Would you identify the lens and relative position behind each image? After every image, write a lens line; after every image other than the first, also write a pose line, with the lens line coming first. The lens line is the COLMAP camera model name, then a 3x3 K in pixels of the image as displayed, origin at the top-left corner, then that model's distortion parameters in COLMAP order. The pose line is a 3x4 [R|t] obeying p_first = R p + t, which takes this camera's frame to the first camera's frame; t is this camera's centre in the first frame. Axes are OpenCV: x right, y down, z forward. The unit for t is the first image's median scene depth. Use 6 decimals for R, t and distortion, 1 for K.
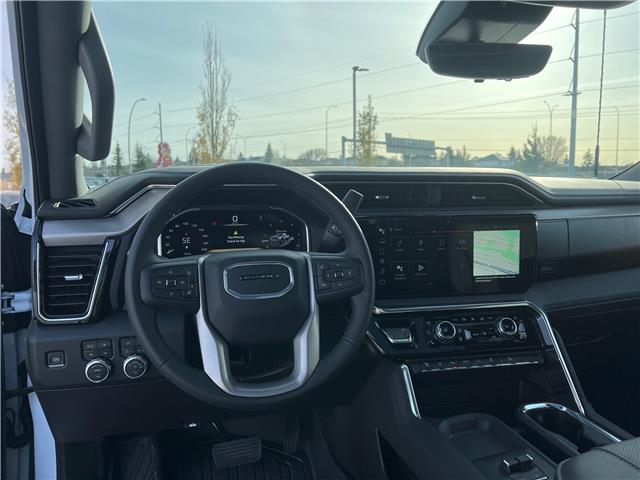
lens RADIAL K [[484.5, 0, 316.4], [0, 484.5, 237.4], [0, 0, 1]] dist [0.059898, -0.070832]
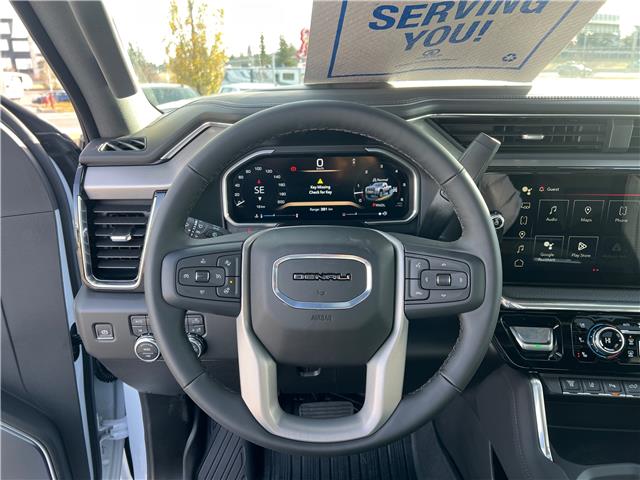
lens RADIAL K [[484.5, 0, 313.5], [0, 484.5, 242.2], [0, 0, 1]] dist [0.059898, -0.070832]
pose [[0.959214, 0.083944, -0.269930, 0.039714], [-0.021245, 0.973598, 0.227279, -0.090696], [0.281882, -0.212275, 0.935672, 0.257026]]
